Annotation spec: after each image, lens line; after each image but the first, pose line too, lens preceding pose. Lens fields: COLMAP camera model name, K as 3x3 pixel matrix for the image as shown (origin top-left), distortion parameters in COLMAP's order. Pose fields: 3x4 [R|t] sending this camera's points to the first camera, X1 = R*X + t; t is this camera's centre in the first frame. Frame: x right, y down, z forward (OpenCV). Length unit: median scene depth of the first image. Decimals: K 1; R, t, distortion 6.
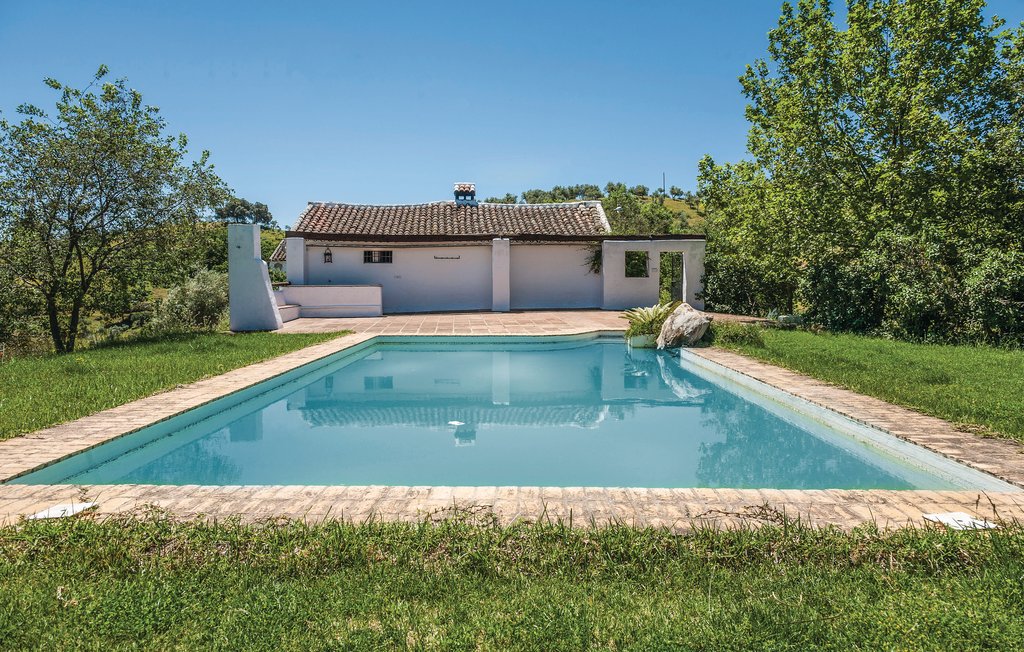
lens RADIAL K [[708.2, 0, 514.7], [0, 708.2, 330.9], [0, 0, 1]] dist [0.020102, 0.004544]
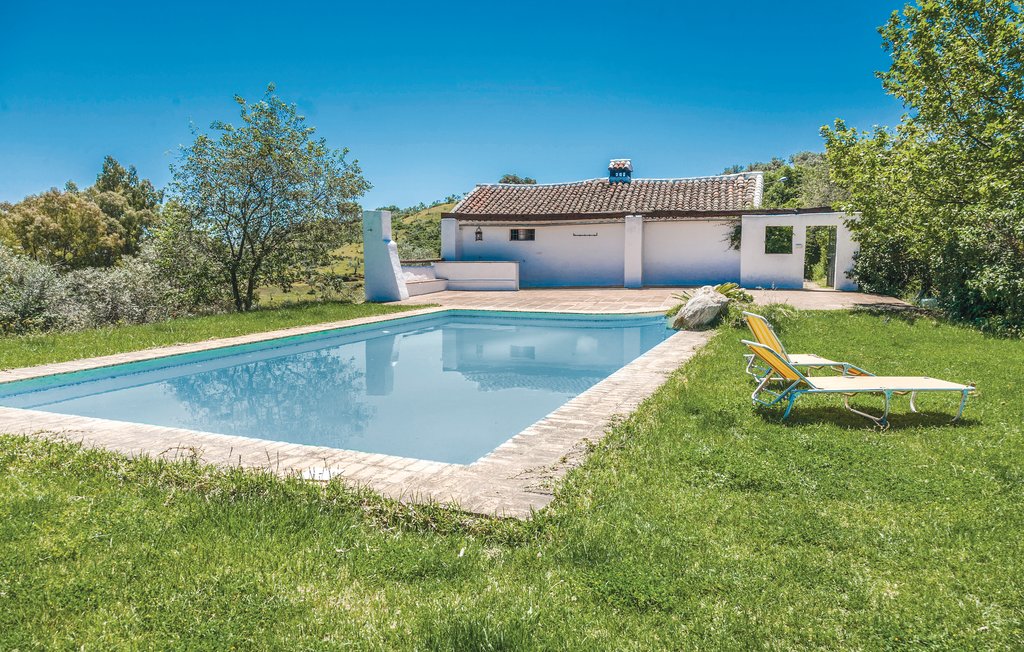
lens RADIAL K [[708.2, 0, 514.7], [0, 708.2, 330.9], [0, 0, 1]] dist [0.020102, 0.004544]
pose [[0.929323, 0.040667, -0.367021, 0.199305], [-0.025239, 0.998588, 0.046739, -0.008857], [0.368404, -0.034172, 0.929038, -0.008661]]
